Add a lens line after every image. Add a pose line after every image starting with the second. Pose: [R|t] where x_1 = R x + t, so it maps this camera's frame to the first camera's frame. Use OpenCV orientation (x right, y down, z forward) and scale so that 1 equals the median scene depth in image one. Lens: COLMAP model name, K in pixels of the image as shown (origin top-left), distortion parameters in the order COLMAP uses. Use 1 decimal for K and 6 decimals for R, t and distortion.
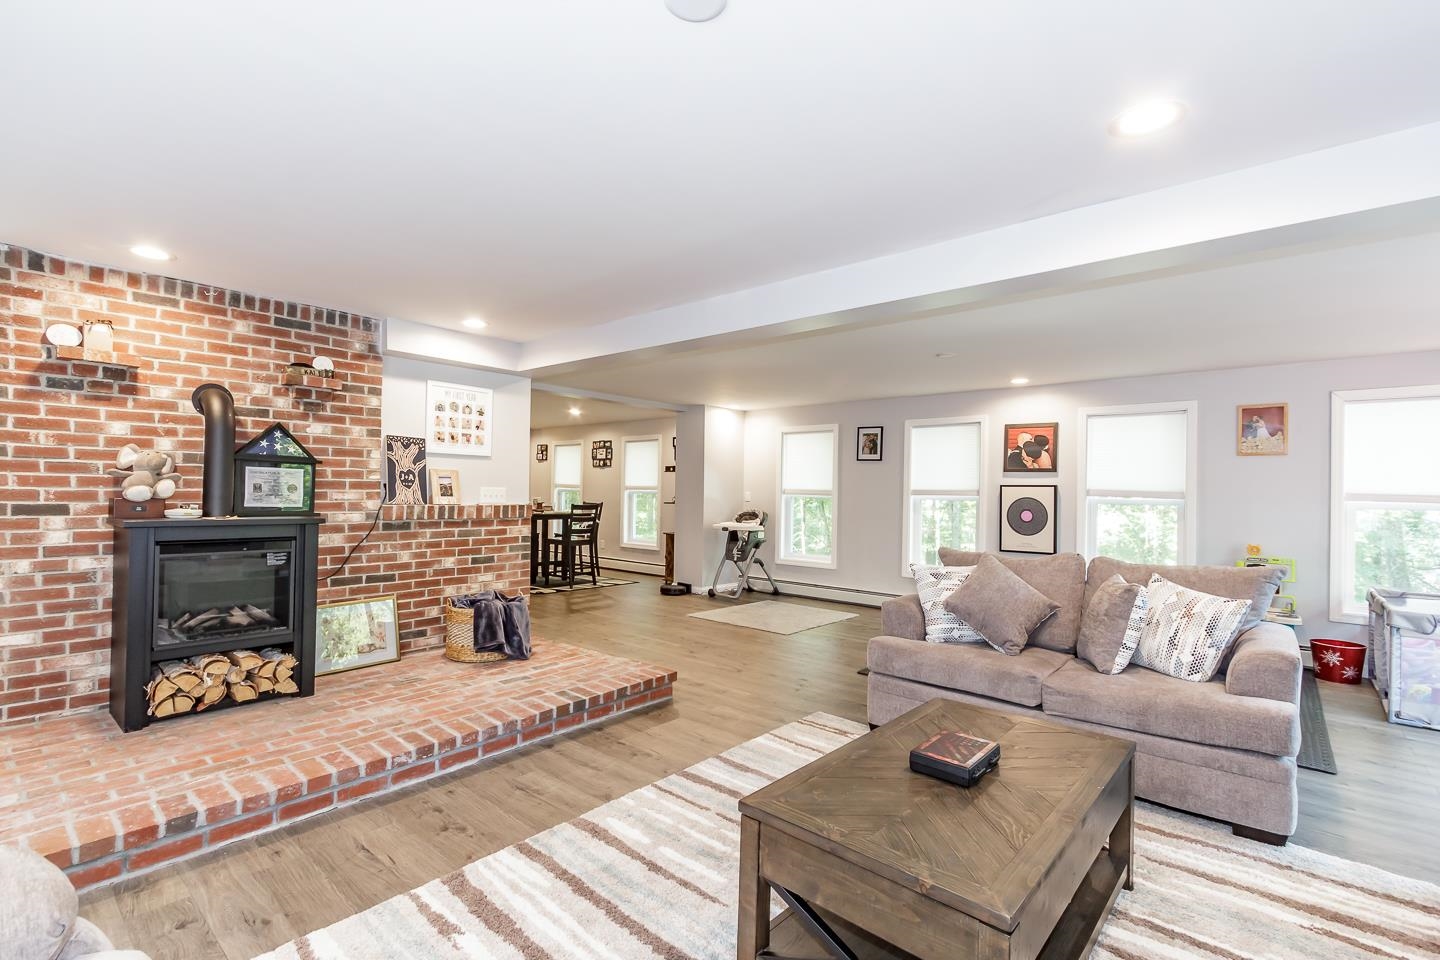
lens RADIAL K [[666.5, 0, 716.4], [0, 666.5, 491.5], [0, 0, 1]] dist [0.000714, -0.001239]
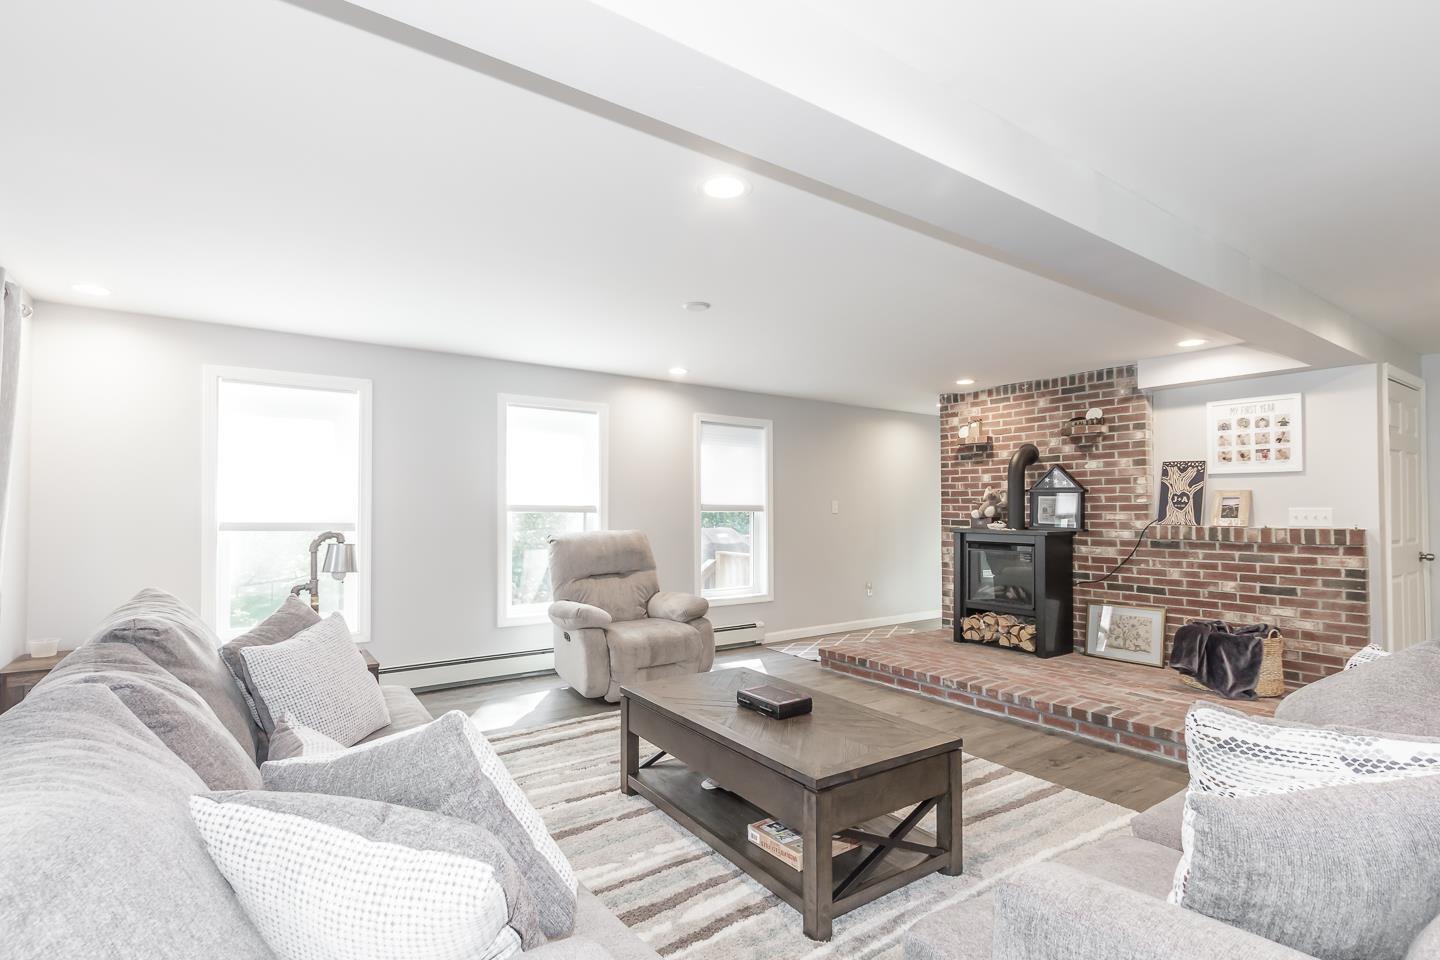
lens RADIAL K [[666.5, 0, 709.2], [0, 666.5, 497.0], [0, 0, 1]] dist [0.000714, -0.001239]
pose [[-0.244310, -0.034985, -0.969066, 0.842444], [-0.008125, 0.999388, -0.034032, 0.018996], [0.969663, -0.000440, -0.244445, 0.600570]]
